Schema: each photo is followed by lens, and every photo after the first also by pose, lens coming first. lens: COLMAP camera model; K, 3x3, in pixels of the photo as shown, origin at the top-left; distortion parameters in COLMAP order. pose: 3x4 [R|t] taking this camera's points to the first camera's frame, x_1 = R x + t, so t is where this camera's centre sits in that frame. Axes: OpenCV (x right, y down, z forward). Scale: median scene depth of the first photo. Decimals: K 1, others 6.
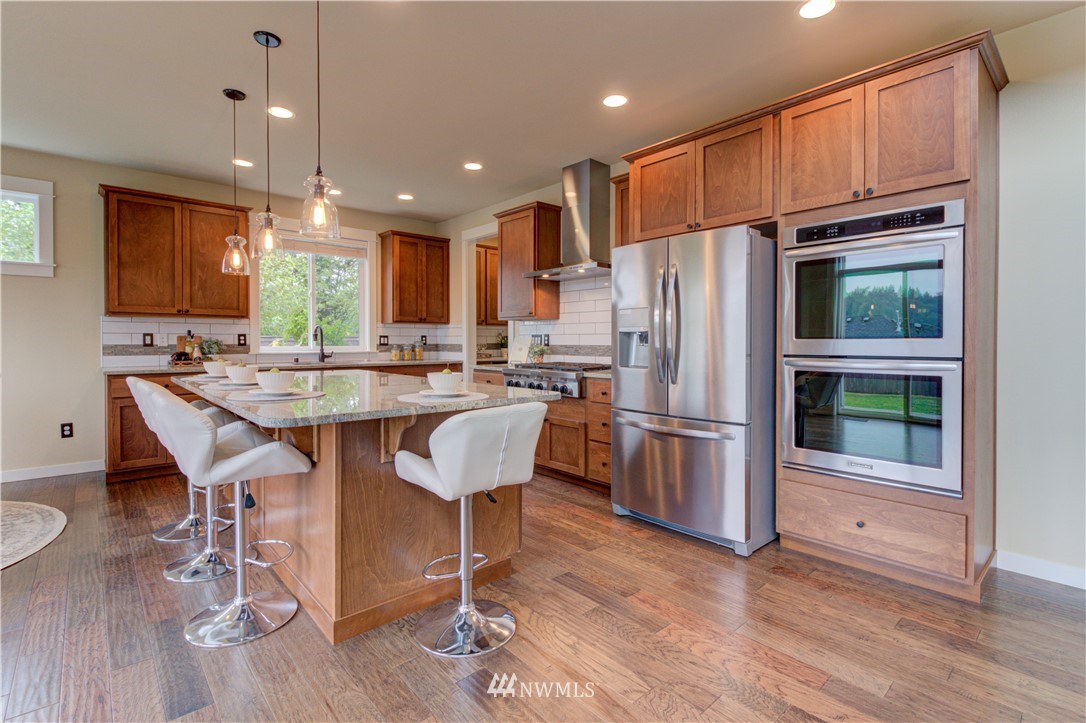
lens RADIAL K [[506.7, 0, 539.8], [0, 506.7, 349.5], [0, 0, 1]] dist [0.029864, -0.018616]
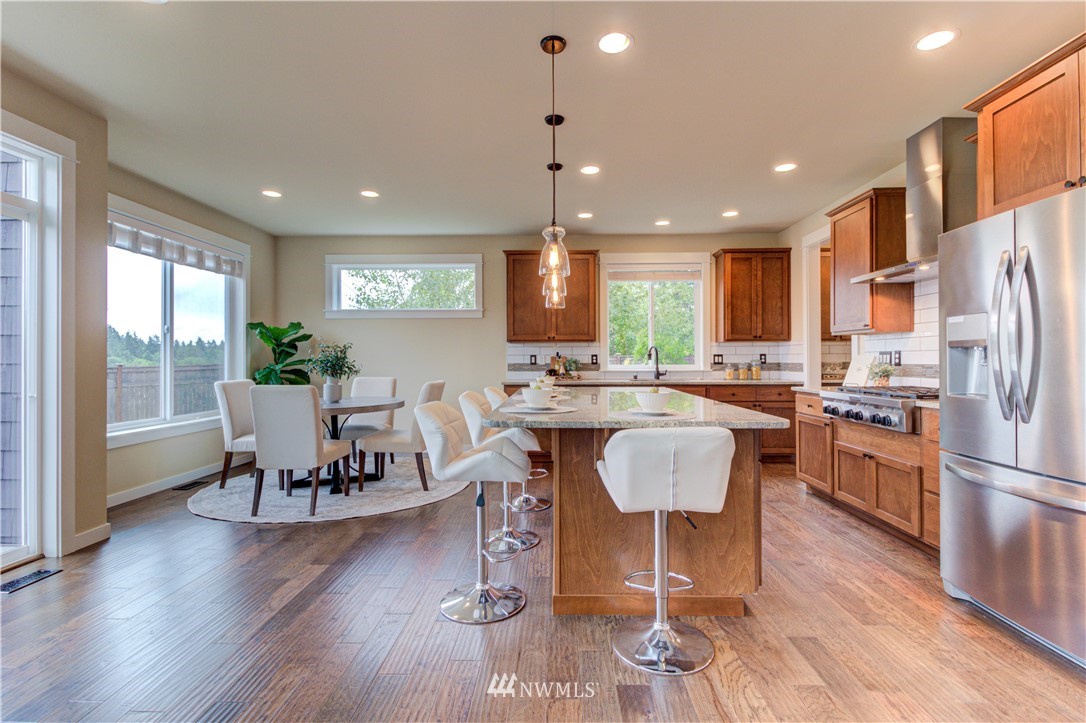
lens RADIAL K [[503.8, 0, 538.9], [0, 503.8, 359.9], [0, 0, 1]] dist [0.018427, -0.011385]
pose [[0.734953, -0.003549, -0.678108, 0.147045], [-0.007253, 0.999888, -0.013094, -0.001316], [0.678079, 0.014542, 0.734845, 0.038892]]
